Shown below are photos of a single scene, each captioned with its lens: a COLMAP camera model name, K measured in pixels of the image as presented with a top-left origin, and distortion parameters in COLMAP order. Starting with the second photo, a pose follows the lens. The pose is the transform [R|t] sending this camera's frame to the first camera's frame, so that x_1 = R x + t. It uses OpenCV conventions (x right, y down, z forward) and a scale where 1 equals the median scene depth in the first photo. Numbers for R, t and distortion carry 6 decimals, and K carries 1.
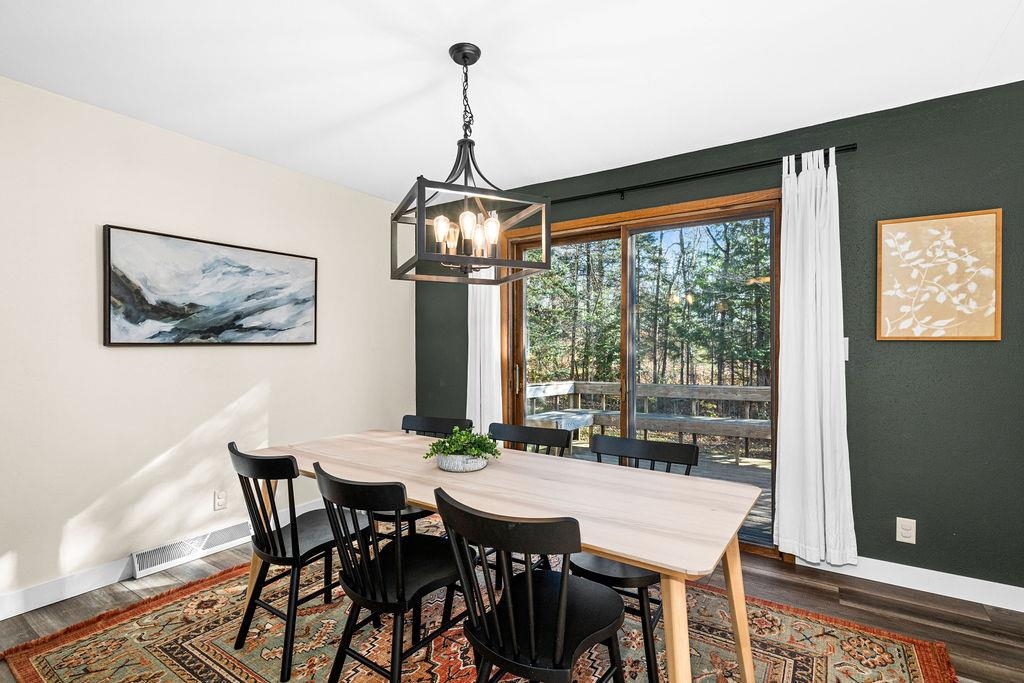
lens RADIAL K [[489.5, 0, 513.7], [0, 489.5, 334.2], [0, 0, 1]] dist [0.001983, 0.000944]
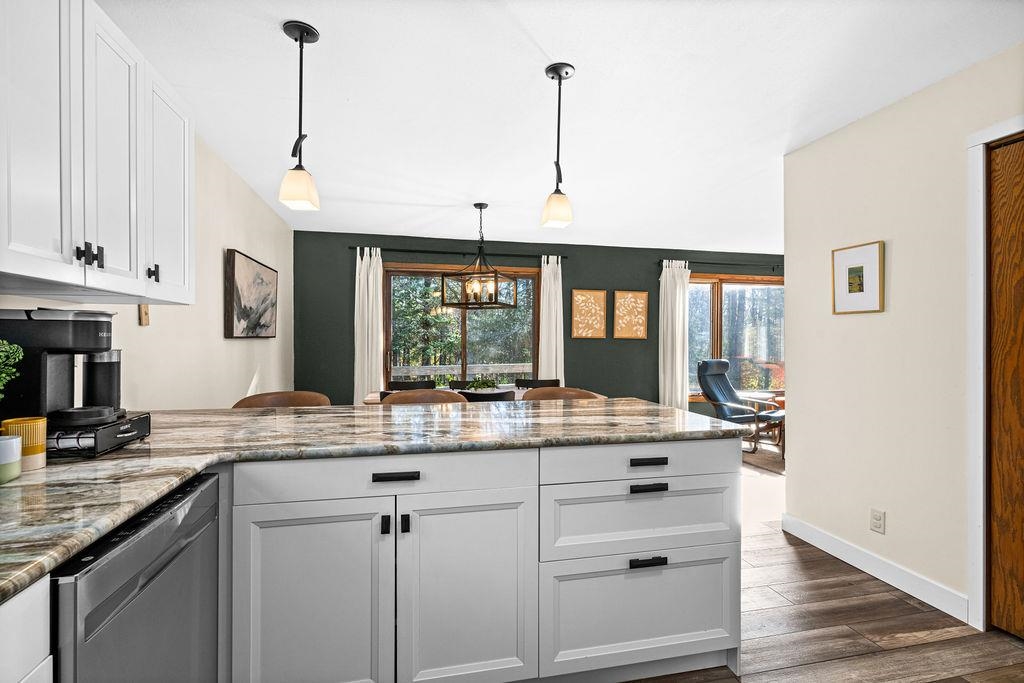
lens RADIAL K [[472.8, 0, 512.0], [0, 472.8, 341.5], [0, 0, 1]] dist [0.002033, 0.000431]
pose [[0.700631, 0.000661, 0.713523, -1.179548], [-0.021259, 0.999575, 0.019948, -0.010224], [-0.713207, -0.029145, 0.700348, -0.458203]]
